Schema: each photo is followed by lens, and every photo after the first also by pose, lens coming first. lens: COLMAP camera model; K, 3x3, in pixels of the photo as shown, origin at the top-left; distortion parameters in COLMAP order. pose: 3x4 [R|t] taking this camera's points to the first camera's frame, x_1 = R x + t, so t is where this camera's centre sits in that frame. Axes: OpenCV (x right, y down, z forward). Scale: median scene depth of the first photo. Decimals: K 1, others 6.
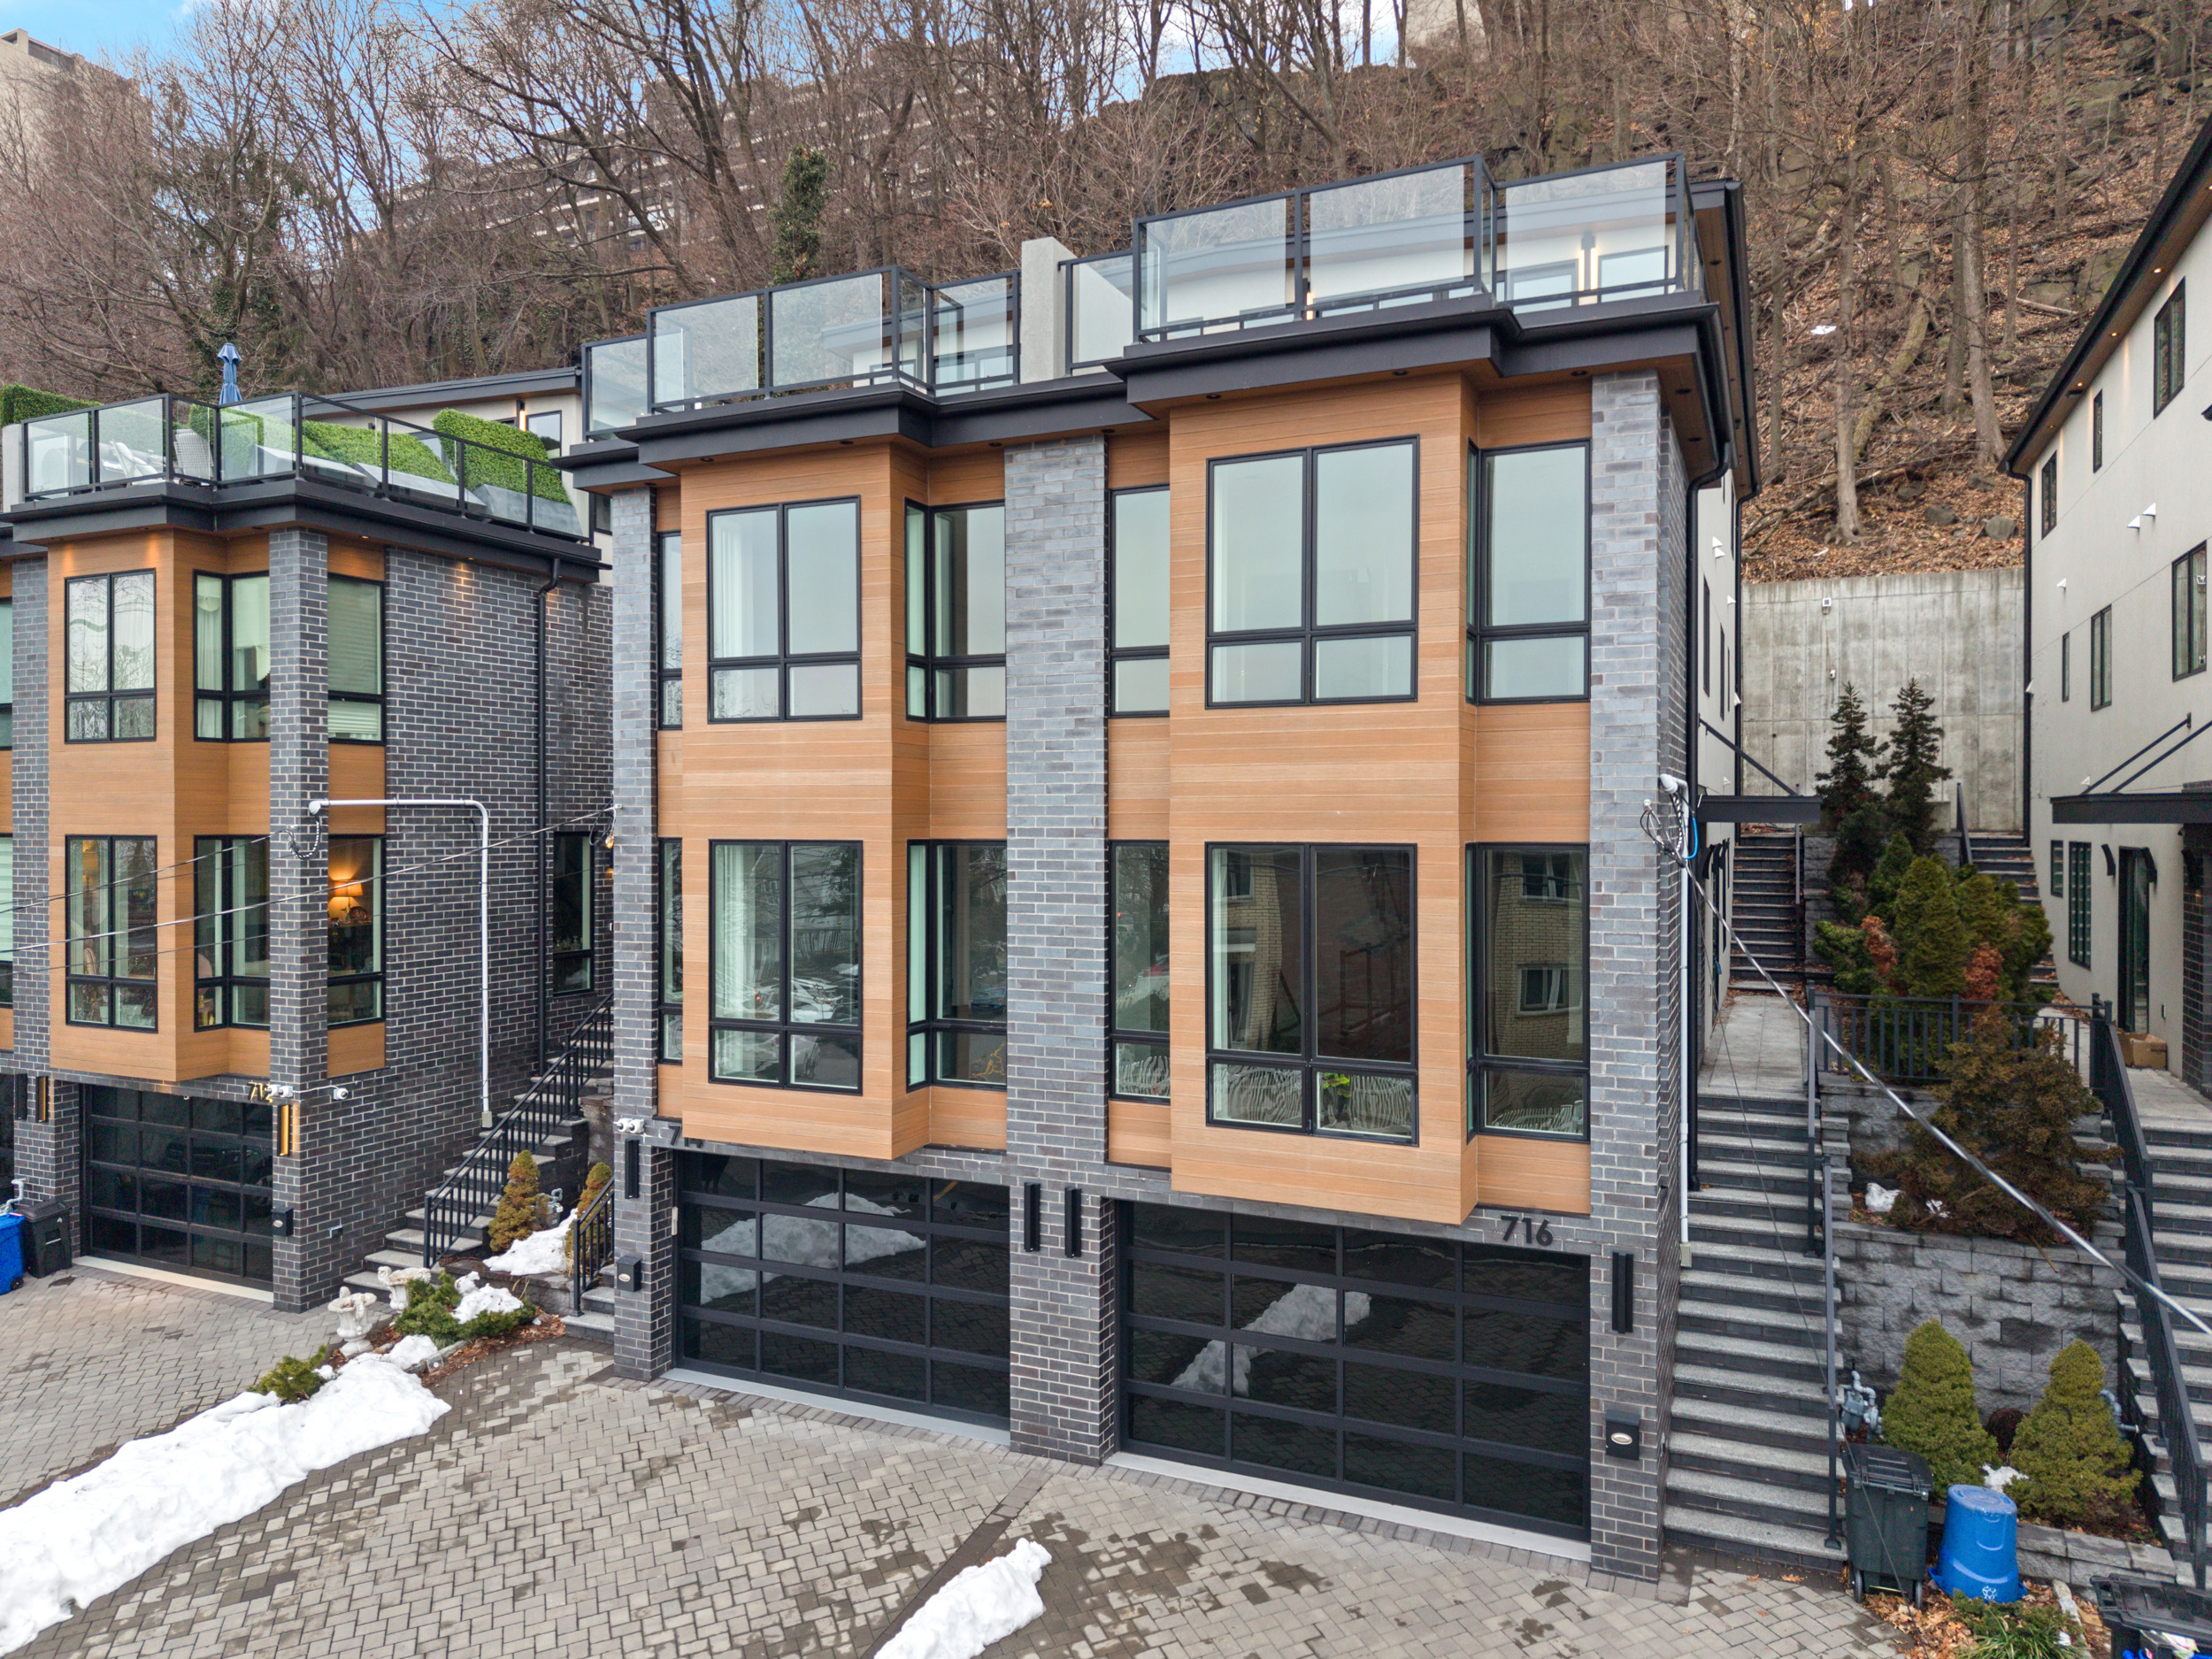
lens RADIAL K [[1483.9, 0, 1109.8], [0, 1483.9, 827.7], [0, 0, 1]] dist [0.031535, -0.029228]
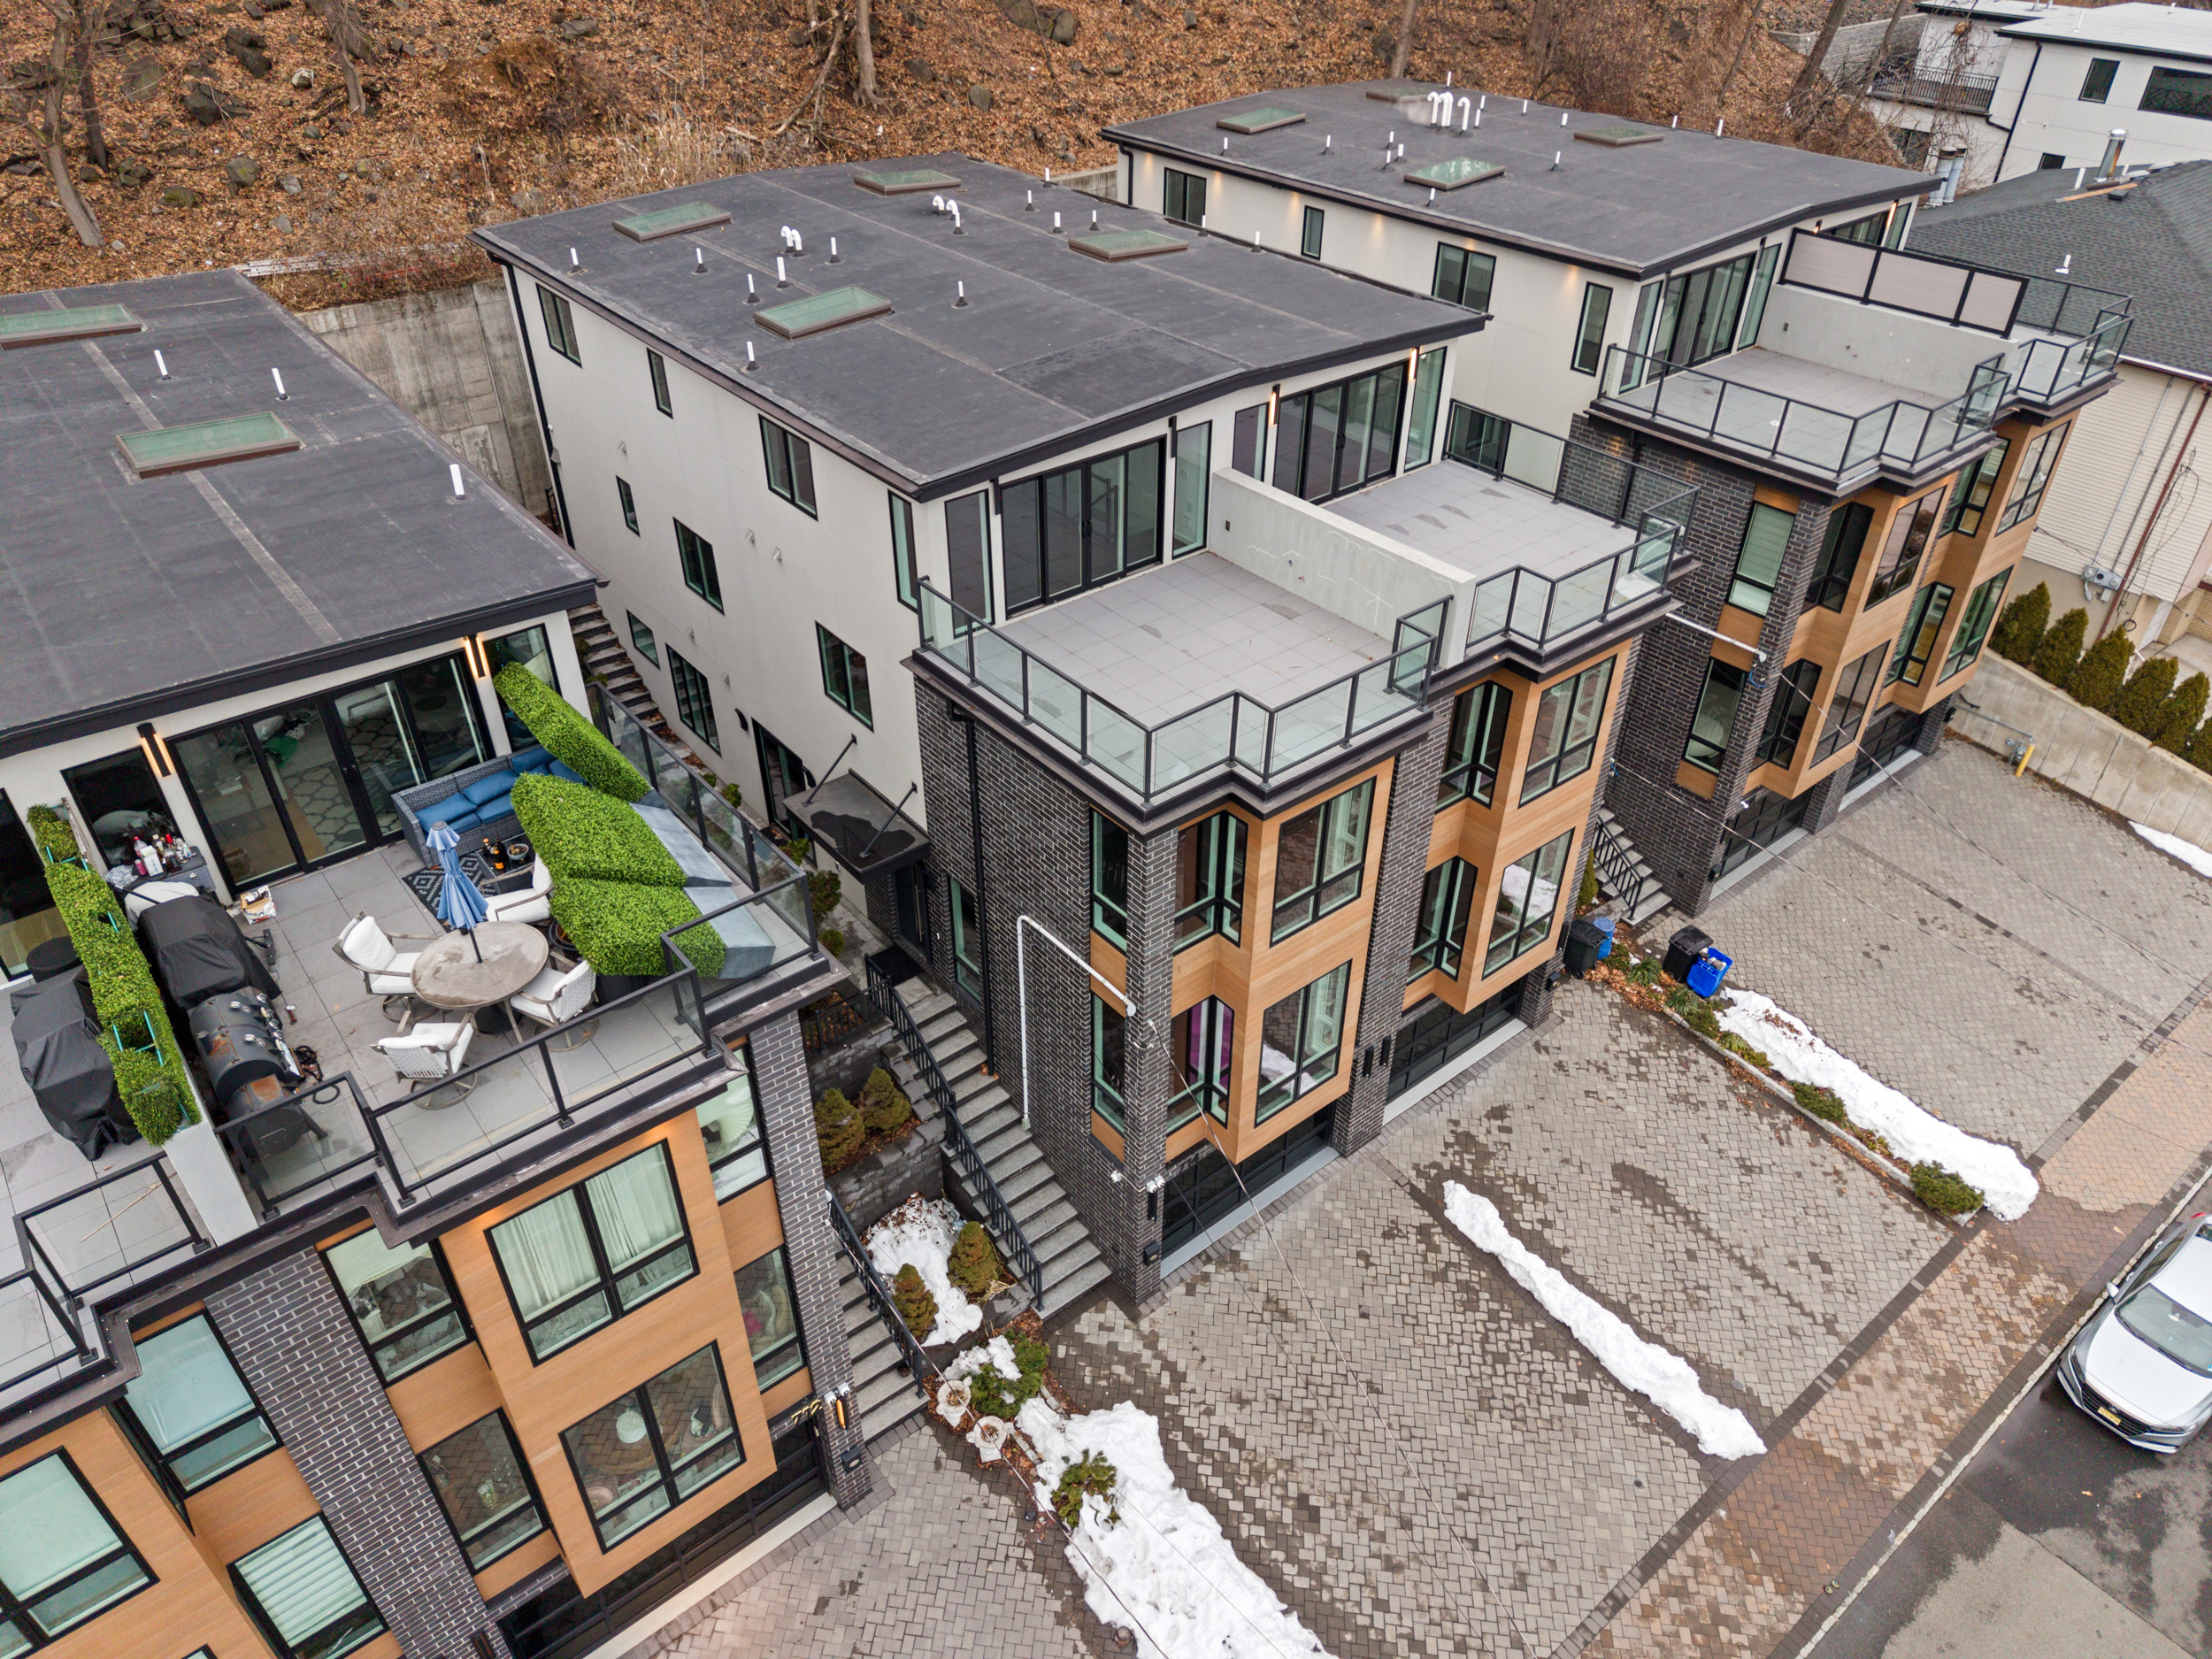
lens RADIAL K [[1483.9, 0, 1109.8], [0, 1483.9, 827.7], [0, 0, 1]] dist [0.031535, -0.029228]
pose [[0.444894, -0.524878, 0.725653, -1.366692], [0.001548, 0.810707, 0.585450, -1.035828], [-0.895582, -0.259340, 0.361491, 0.716787]]
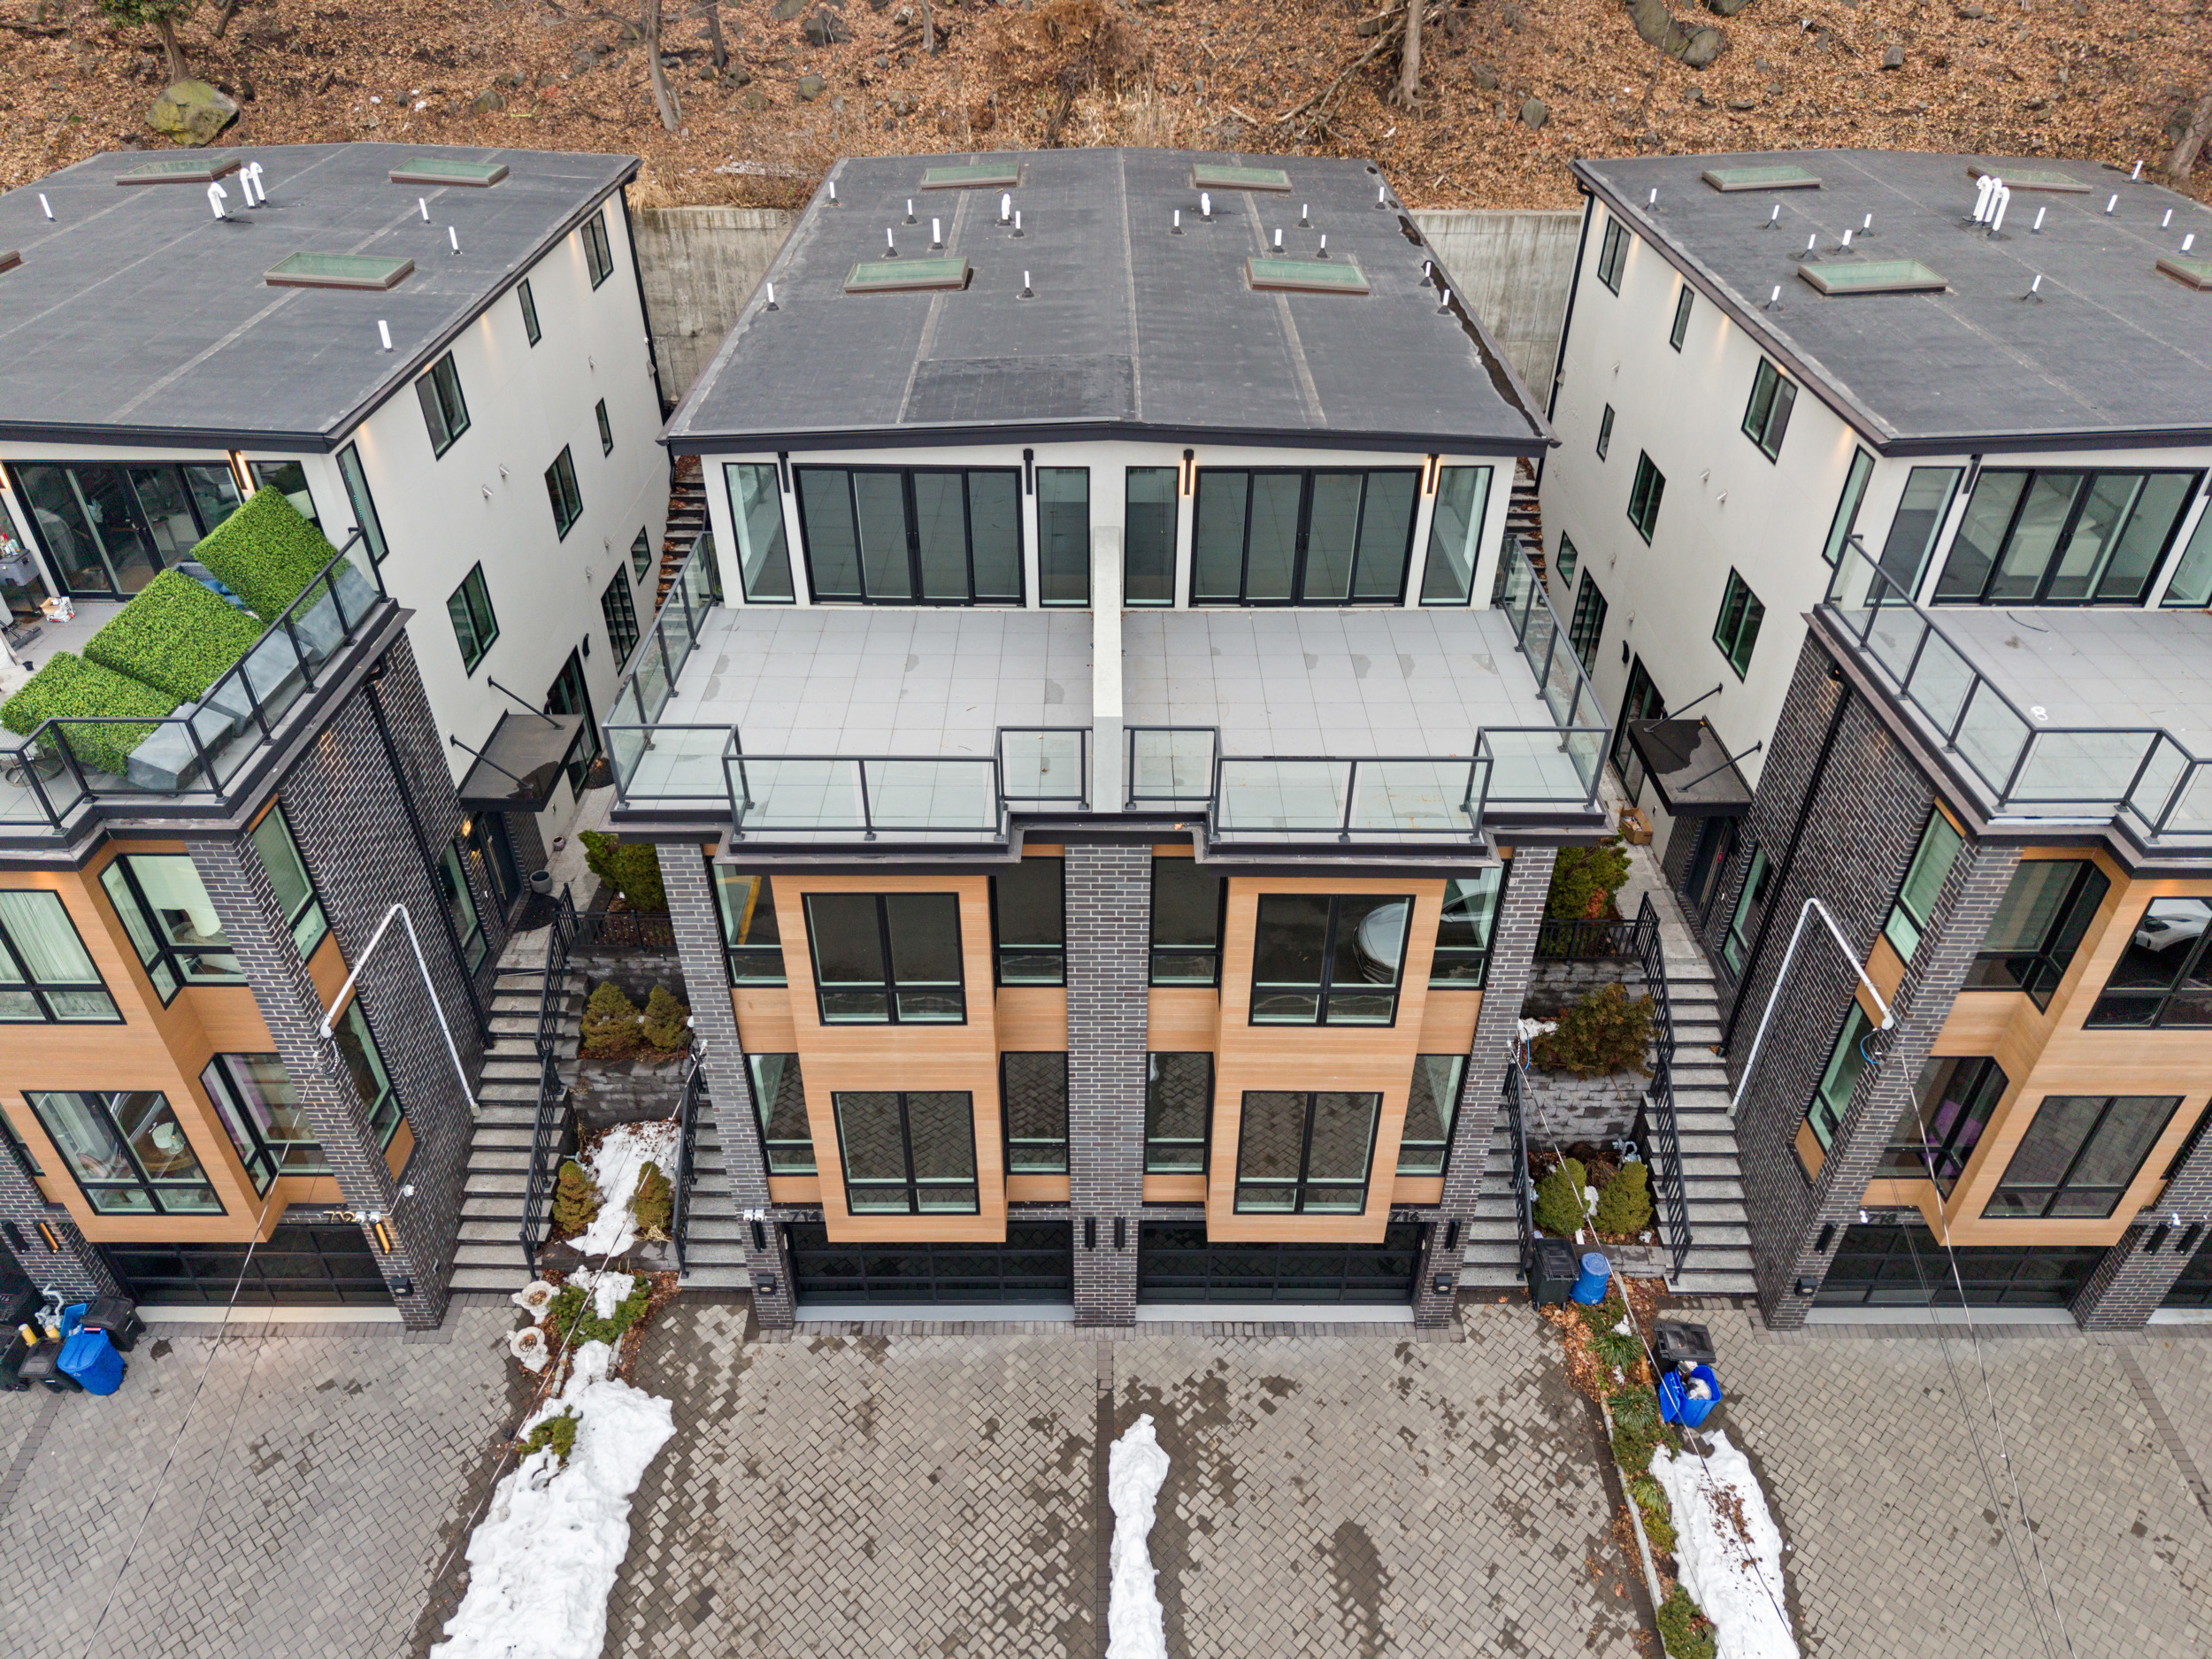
lens RADIAL K [[1483.9, 0, 1109.8], [0, 1483.9, 827.7], [0, 0, 1]] dist [0.031535, -0.029228]
pose [[0.909393, -0.241976, 0.338308, -0.461988], [-0.002232, 0.810511, 0.585719, -1.001388], [-0.415933, -0.533403, 0.736533, 0.079737]]
